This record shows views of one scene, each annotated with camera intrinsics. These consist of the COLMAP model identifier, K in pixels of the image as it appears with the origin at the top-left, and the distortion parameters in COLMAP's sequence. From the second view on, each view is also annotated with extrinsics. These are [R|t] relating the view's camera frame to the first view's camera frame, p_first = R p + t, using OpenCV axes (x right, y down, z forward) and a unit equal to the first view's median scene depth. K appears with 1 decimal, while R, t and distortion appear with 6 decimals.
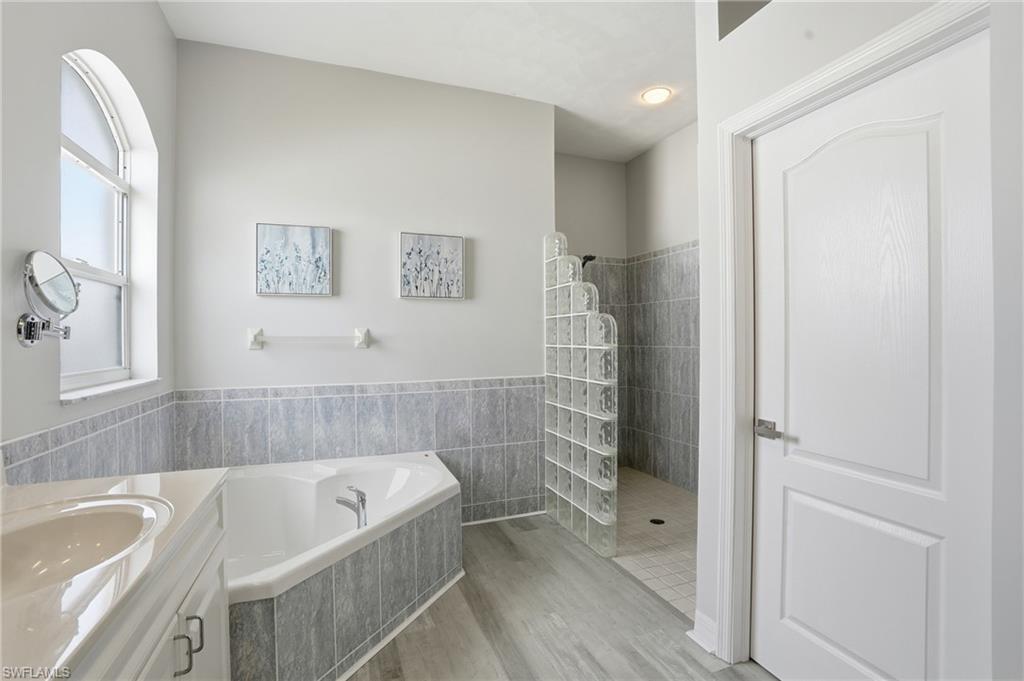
lens RADIAL K [[473.1, 0, 515.1], [0, 473.1, 340.1], [0, 0, 1]] dist [-0.075919, 0.028167]
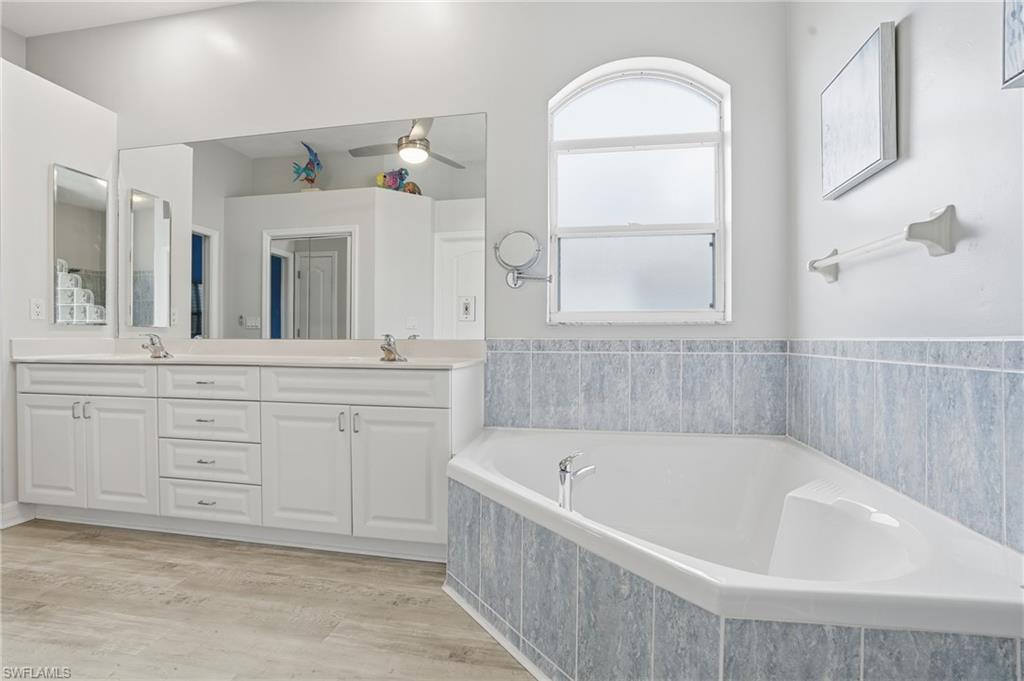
lens RADIAL K [[473.1, 0, 515.1], [0, 473.1, 340.1], [0, 0, 1]] dist [-0.075919, 0.028167]
pose [[-0.520511, 0.006529, -0.853830, 0.253970], [-0.004761, 0.999933, 0.010548, 0.105124], [0.853842, 0.009555, -0.520445, 1.020783]]
